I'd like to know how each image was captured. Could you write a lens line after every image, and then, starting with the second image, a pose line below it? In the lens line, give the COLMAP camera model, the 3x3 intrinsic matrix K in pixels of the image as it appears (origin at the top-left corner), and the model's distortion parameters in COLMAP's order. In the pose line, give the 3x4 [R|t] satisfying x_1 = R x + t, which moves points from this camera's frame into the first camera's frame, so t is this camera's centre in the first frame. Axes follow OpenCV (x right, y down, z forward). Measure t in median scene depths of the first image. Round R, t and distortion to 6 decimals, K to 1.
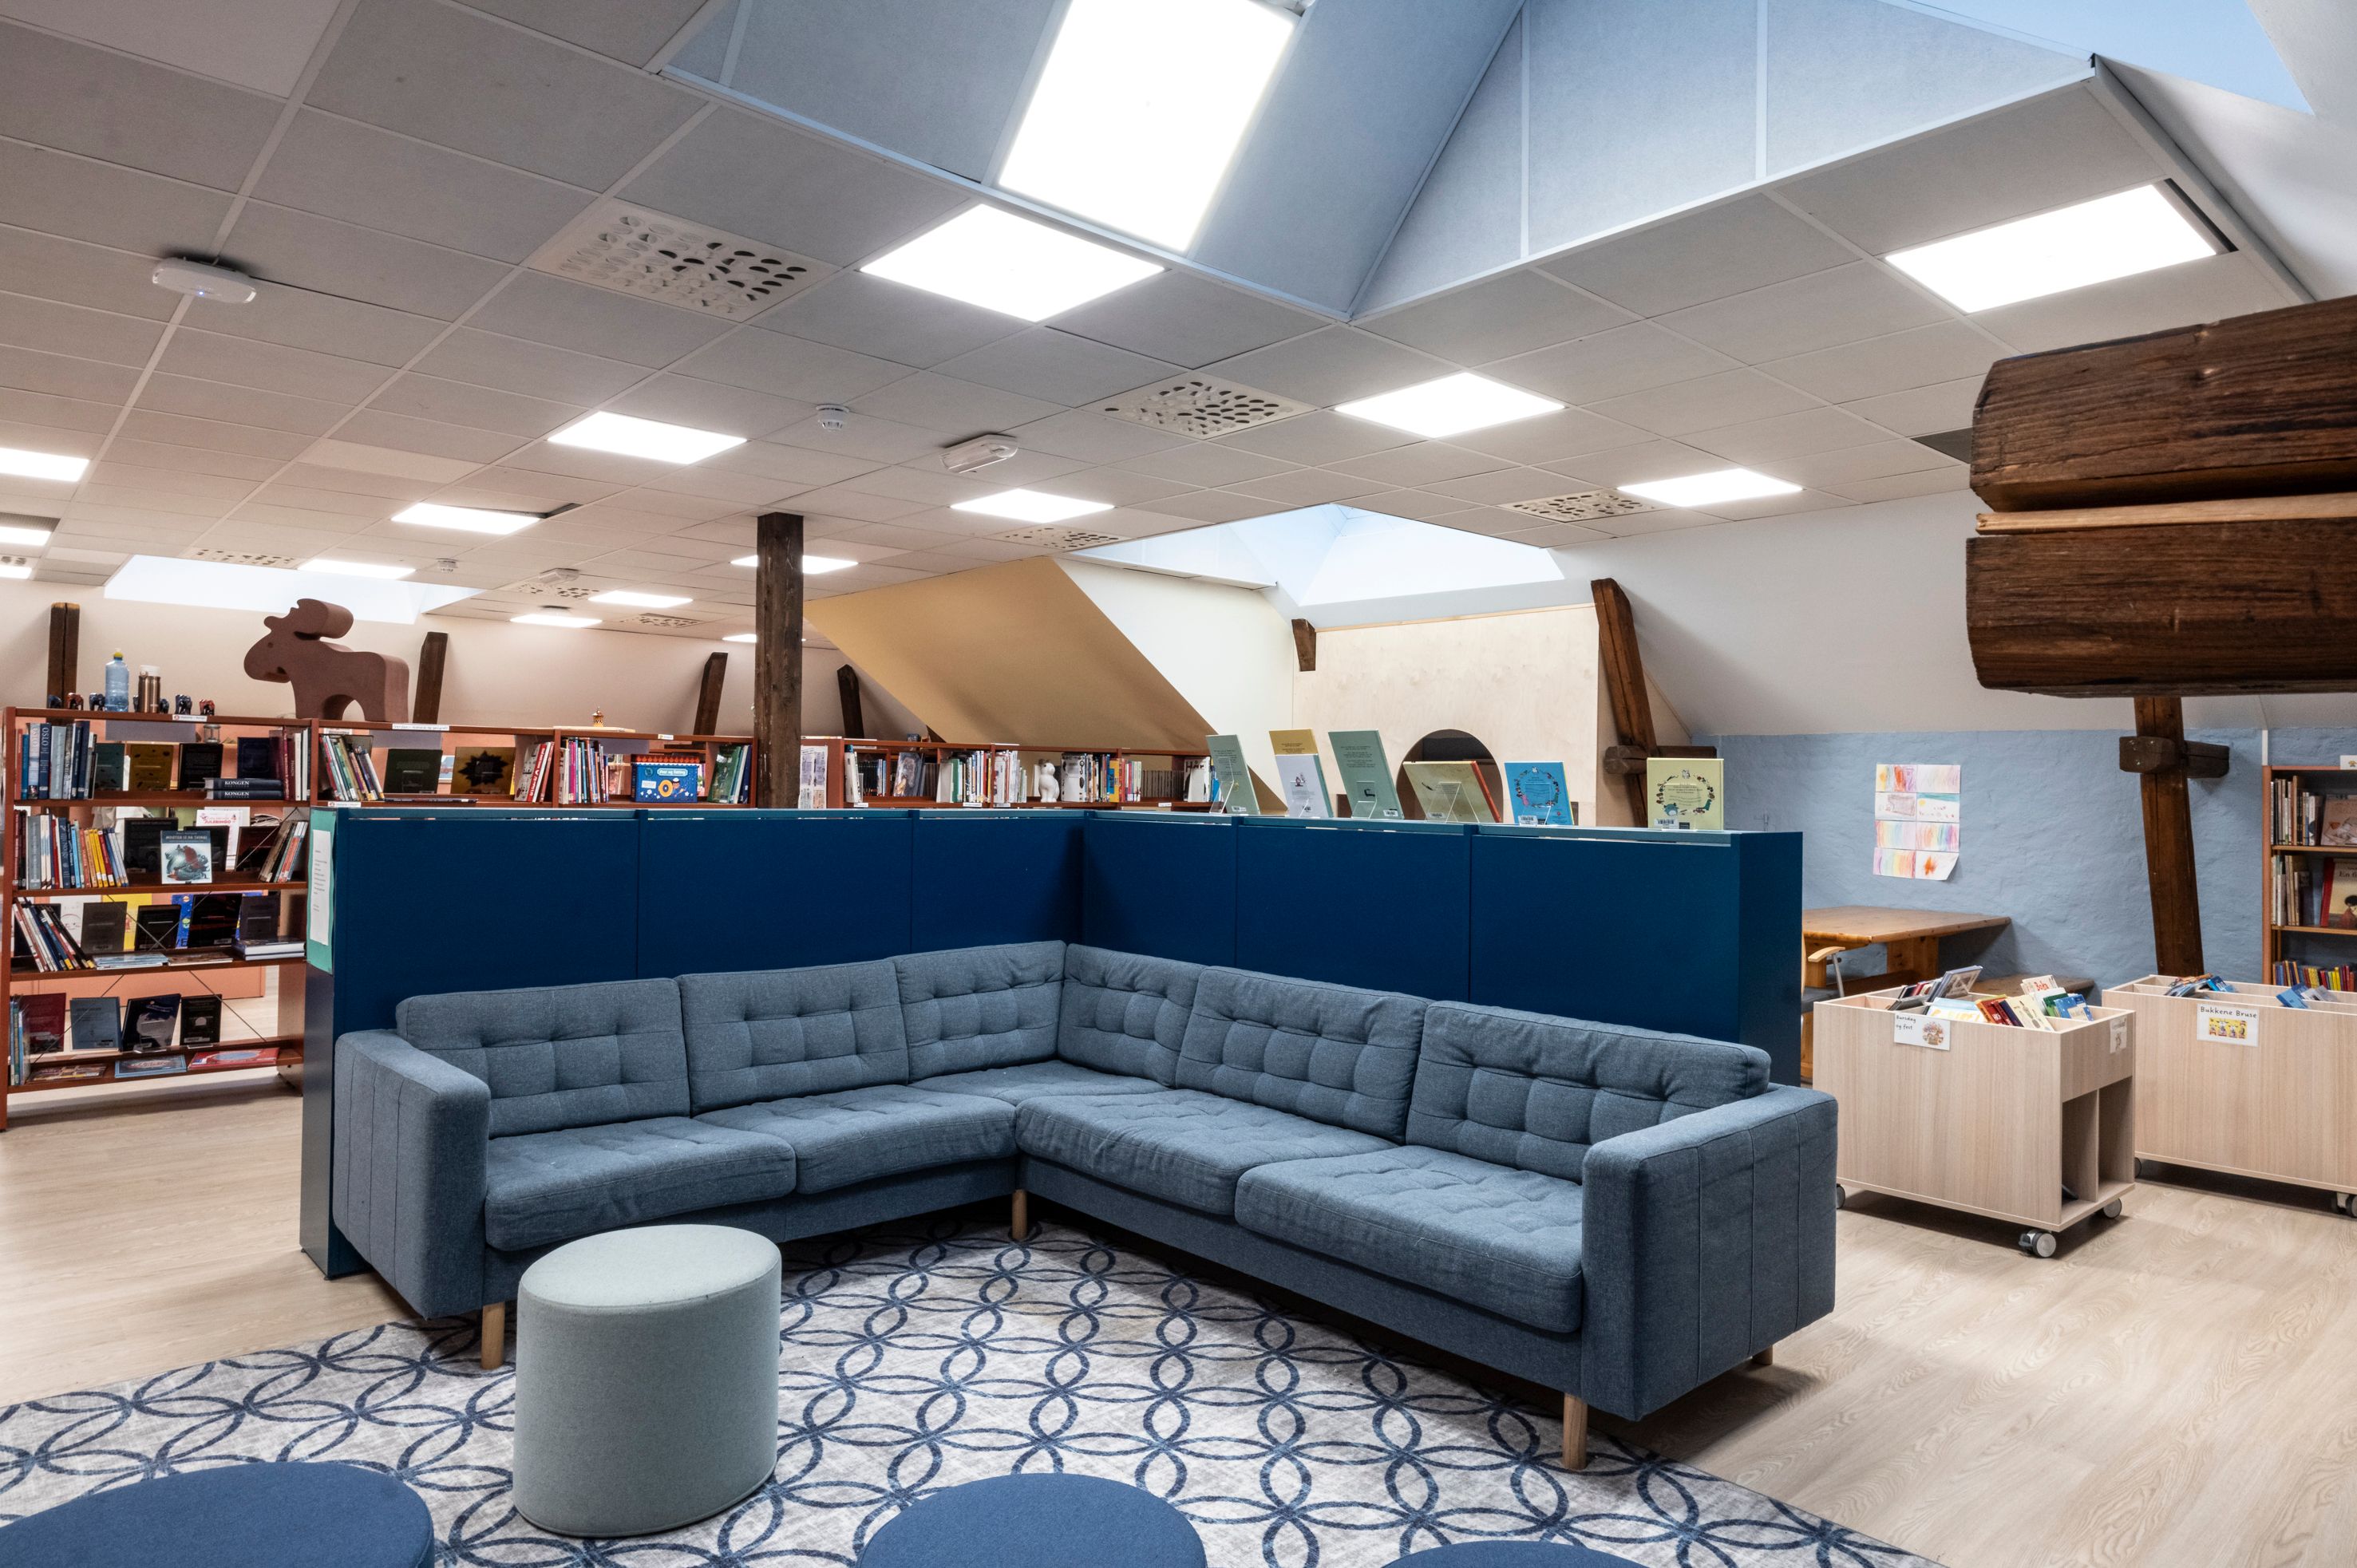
lens RADIAL K [[1430.1, 0, 1186.9], [0, 1430.1, 778.8], [0, 0, 1]] dist [0.003110, -0.000917]
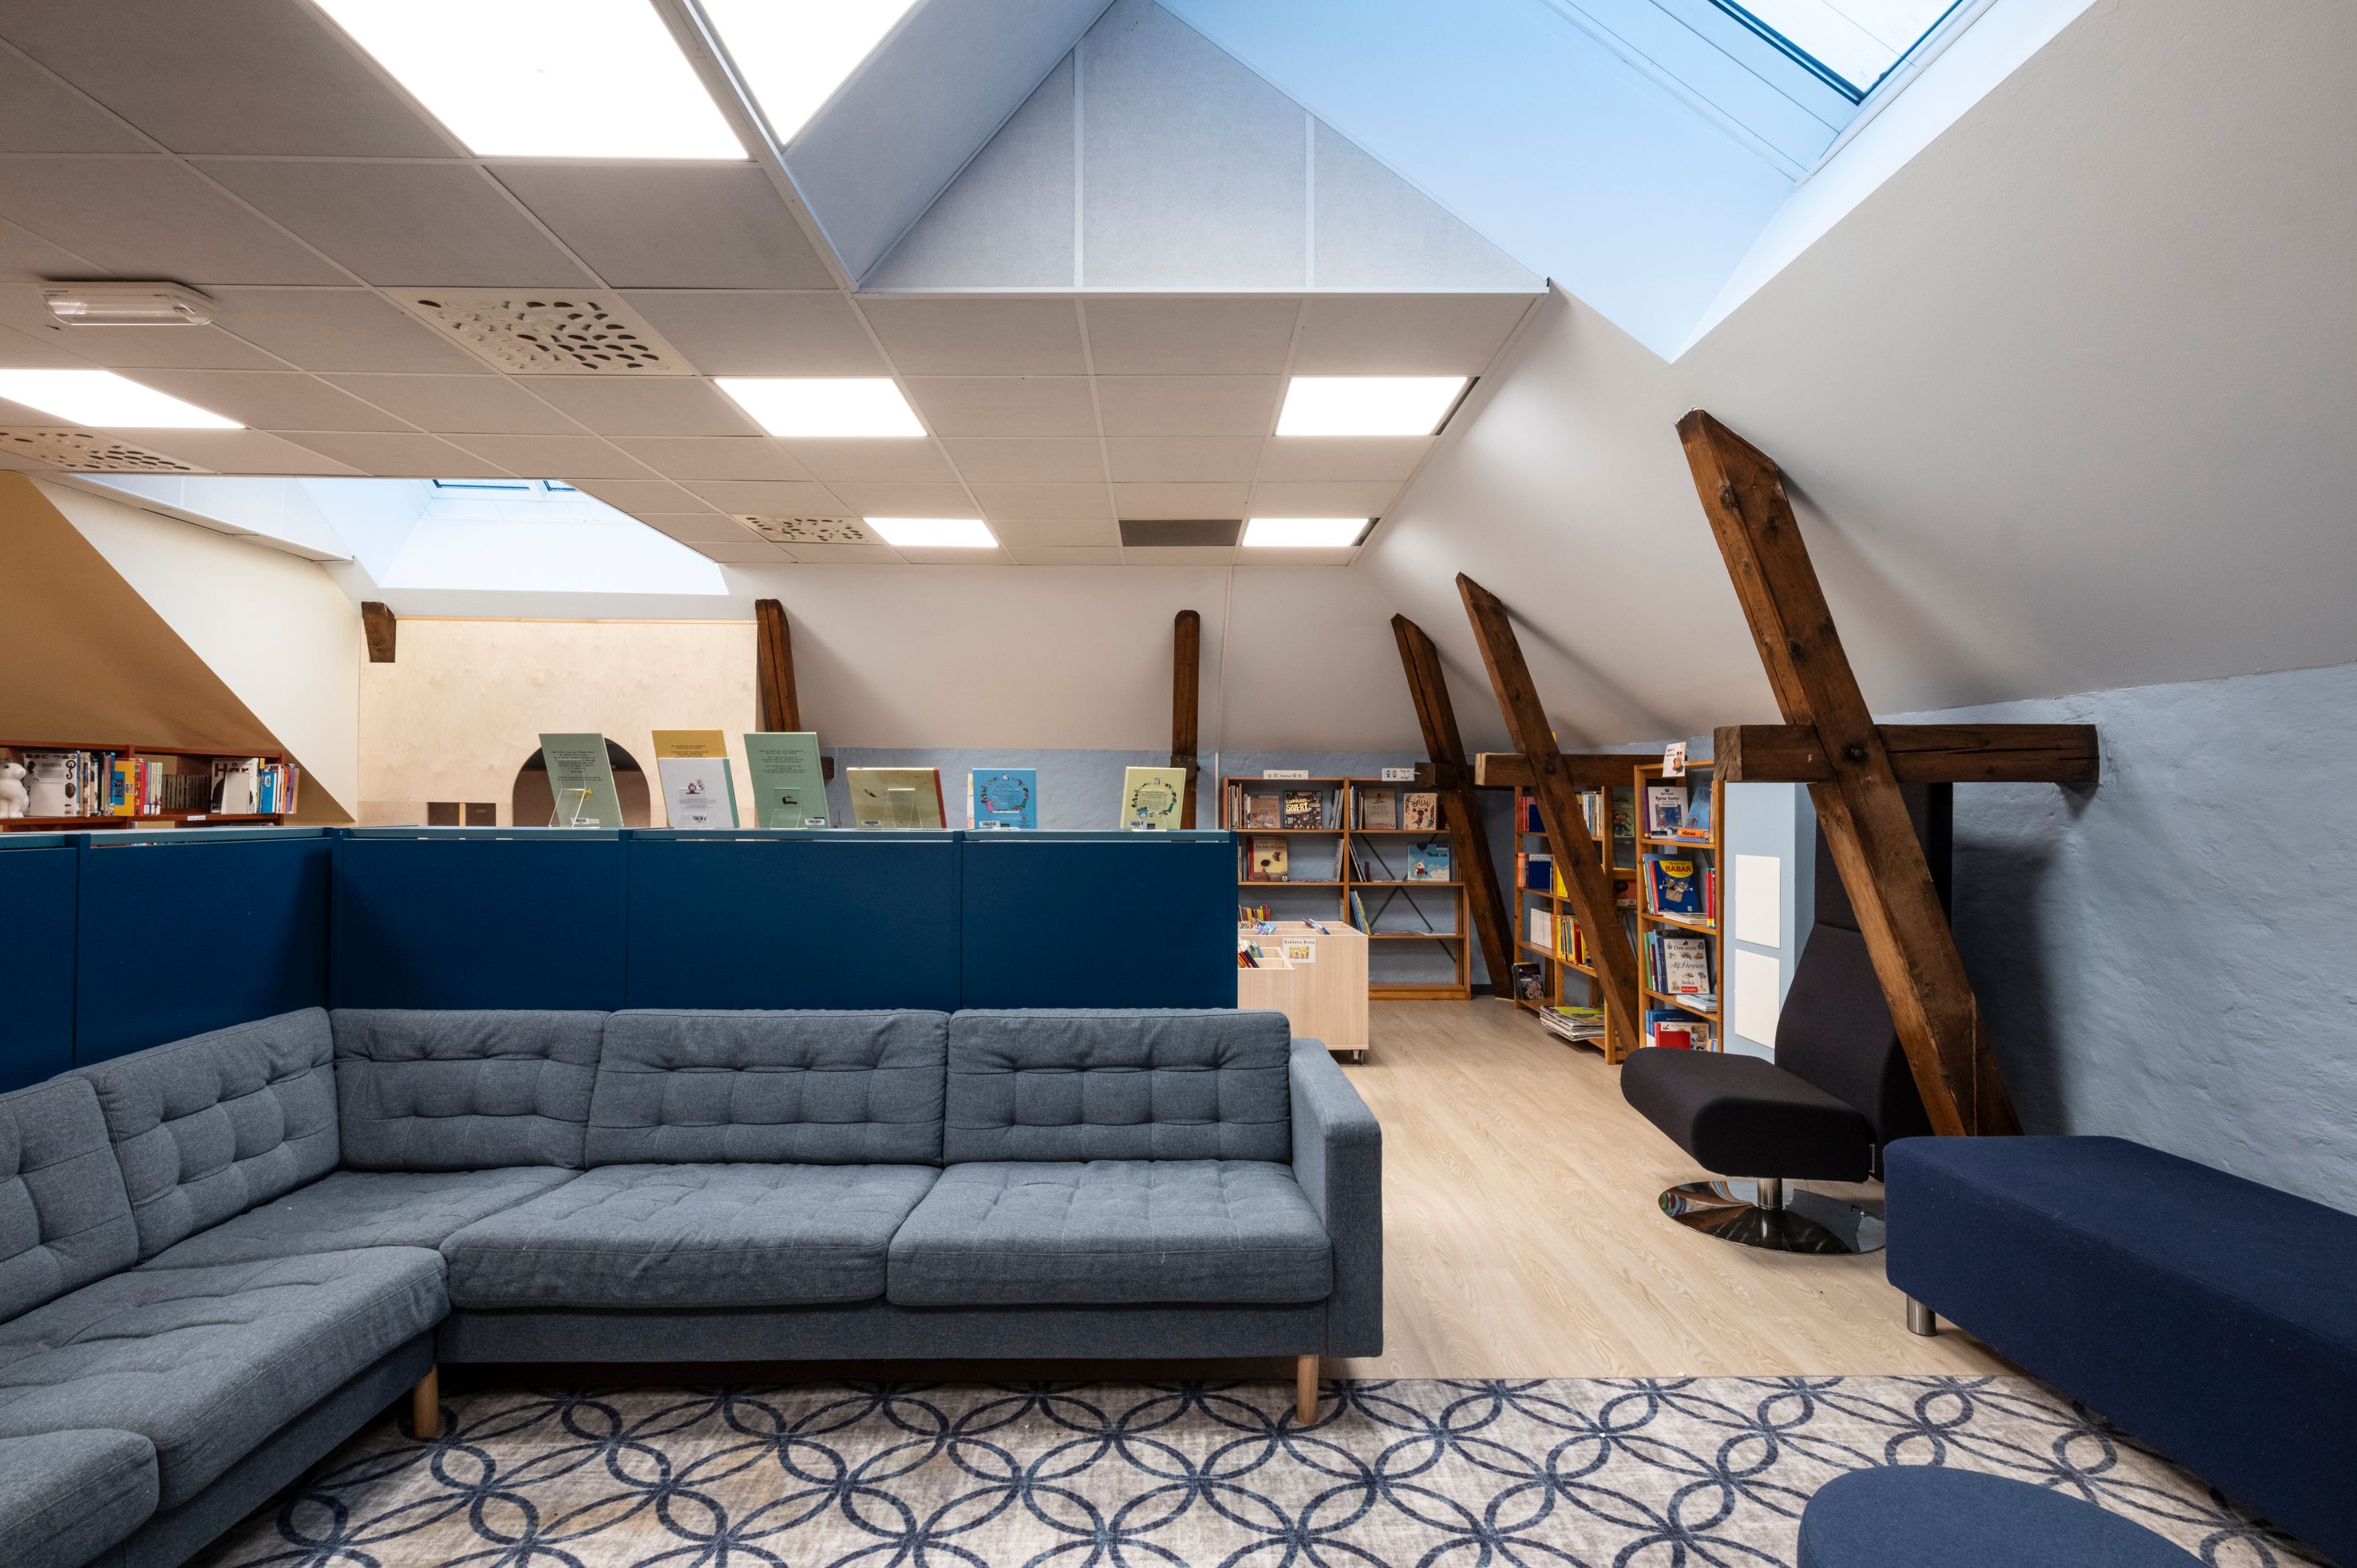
lens RADIAL K [[1175.3, 0, 1206.9], [0, 1175.3, 778.9], [0, 0, 1]] dist [0.007191, -0.000536]
pose [[0.648939, 0.004349, 0.760828, -0.264791], [-0.000358, 0.999985, -0.005410, -0.000102], [-0.760840, 0.003238, 0.648931, 0.276149]]
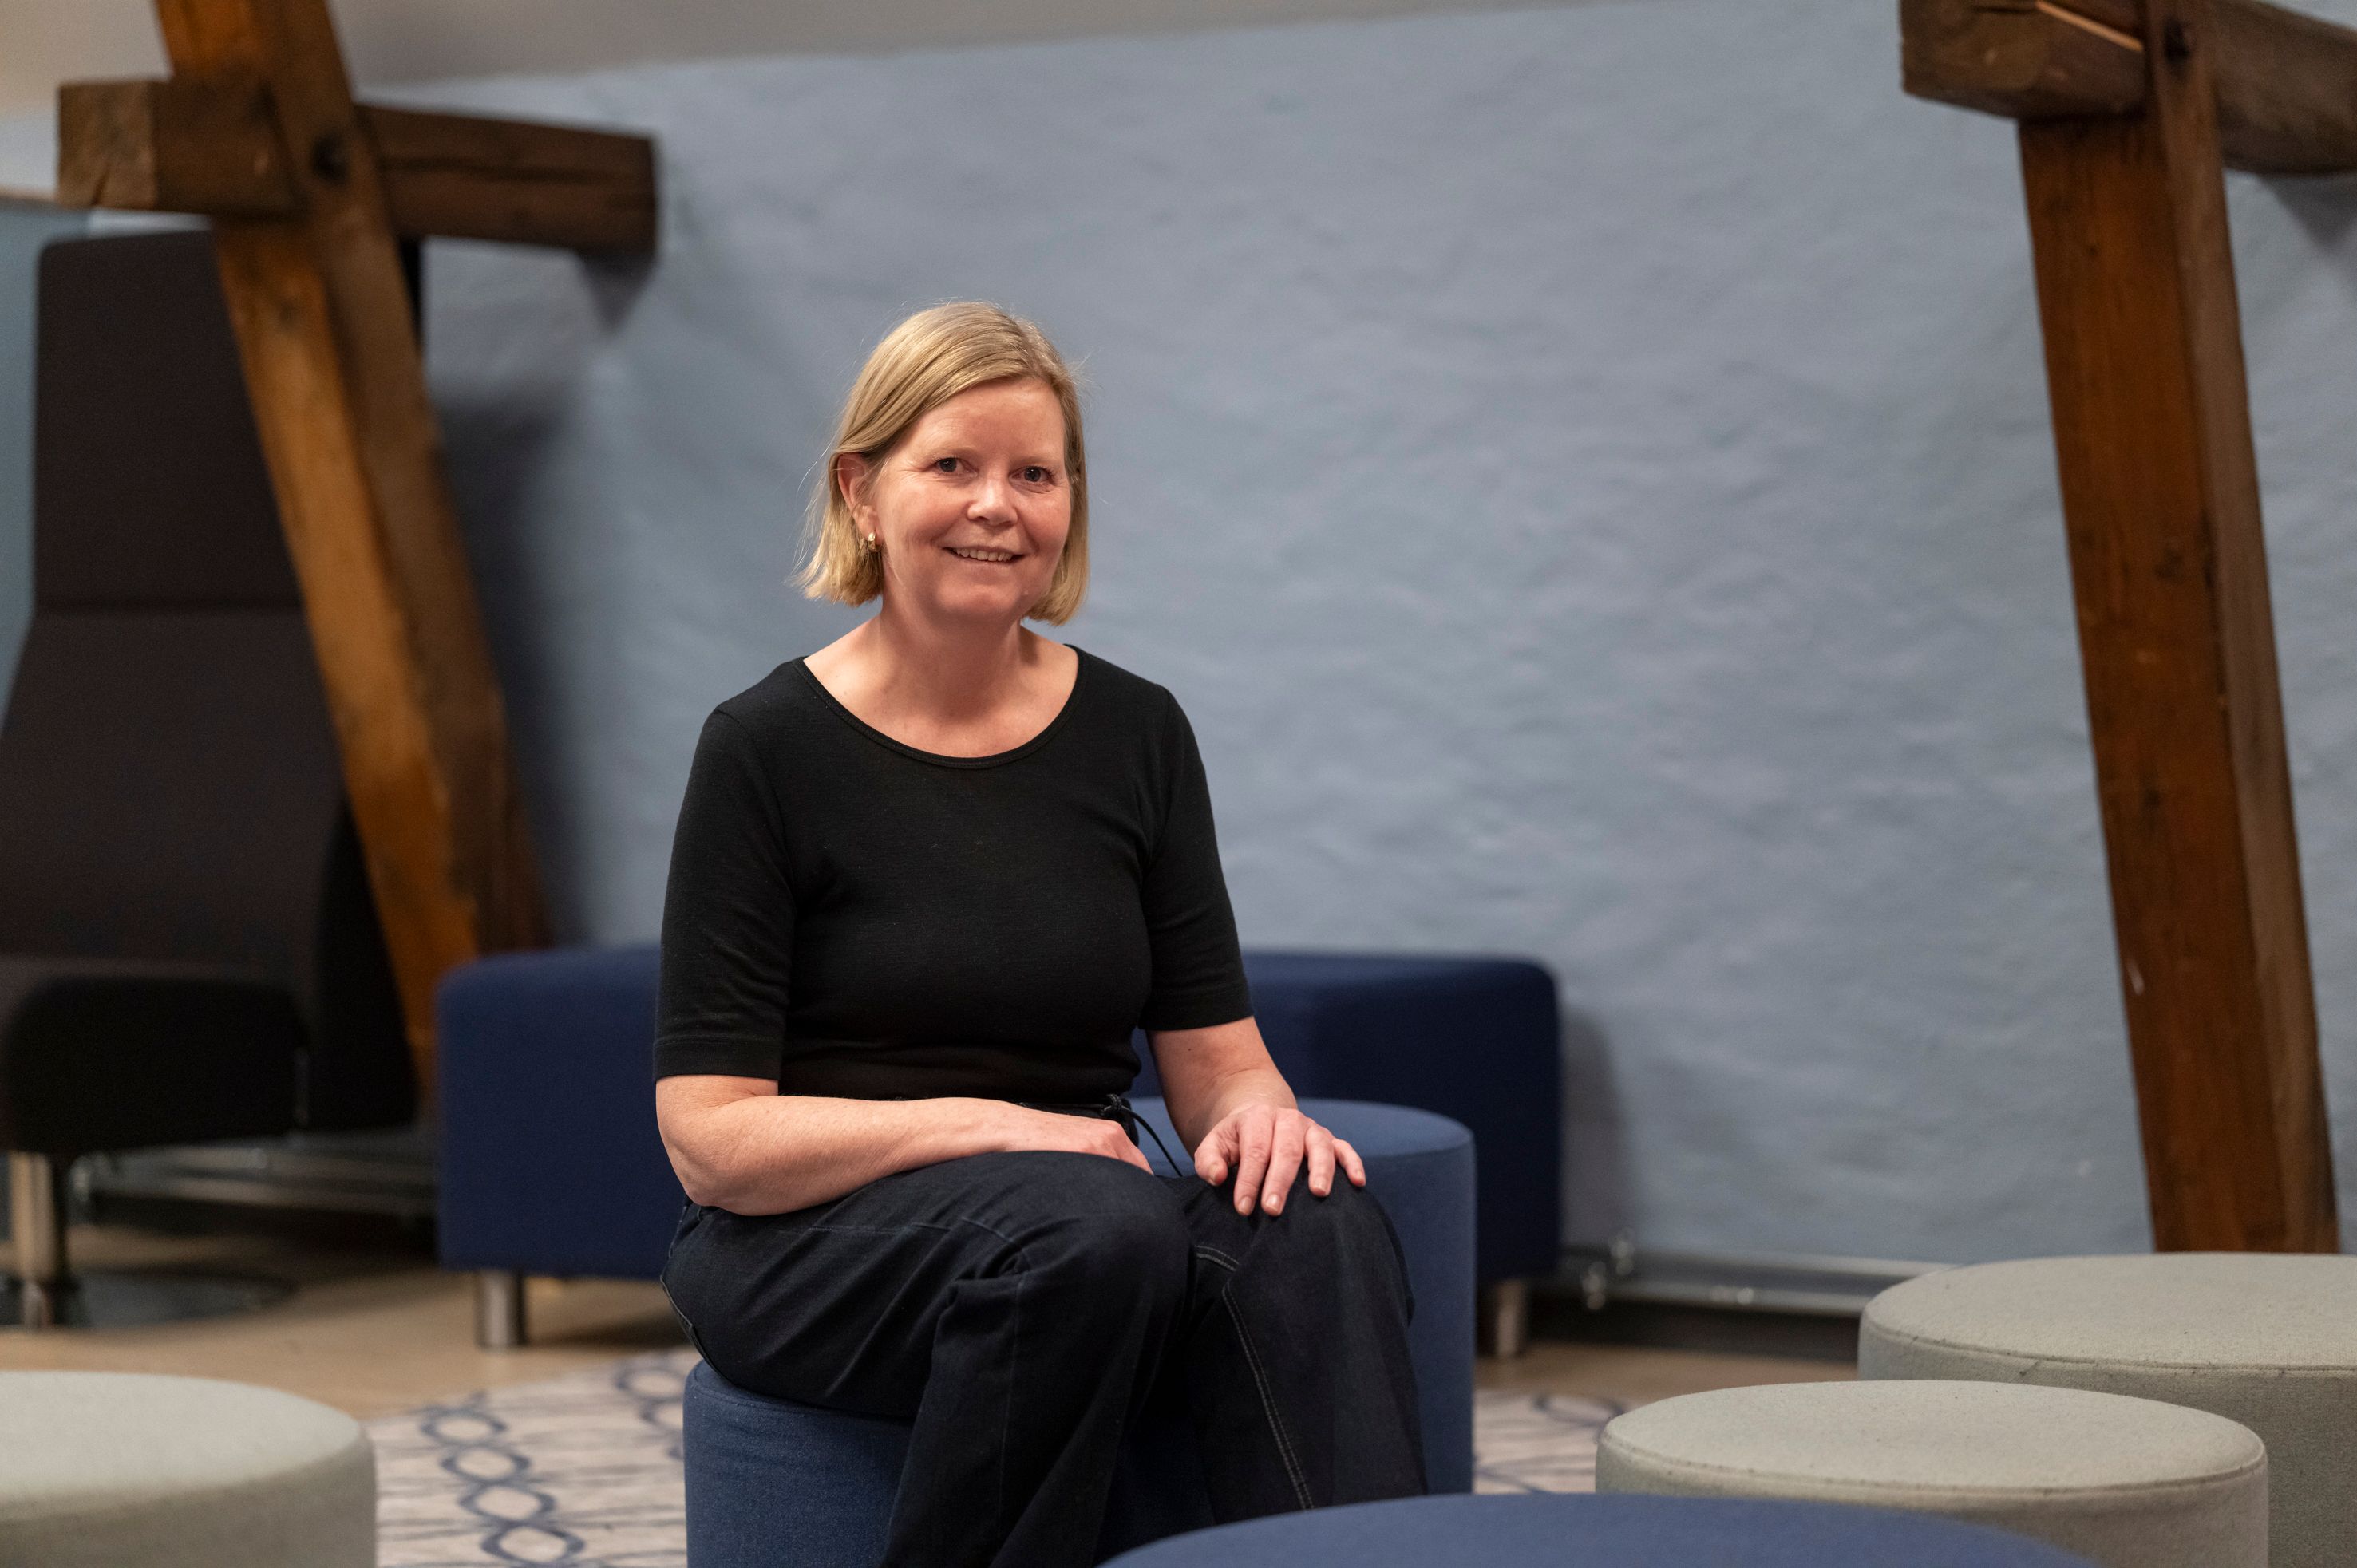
lens RADIAL K [[5074.6, 0, 1180.7], [0, 5074.6, 781.2], [0, 0, 1]] dist [-0.023397, 0.000000]
pose [[-0.287758, -0.047003, 0.956549, -0.819918], [-0.007249, 0.998873, 0.046902, 0.076691], [-0.957676, 0.006562, -0.287775, 0.591222]]
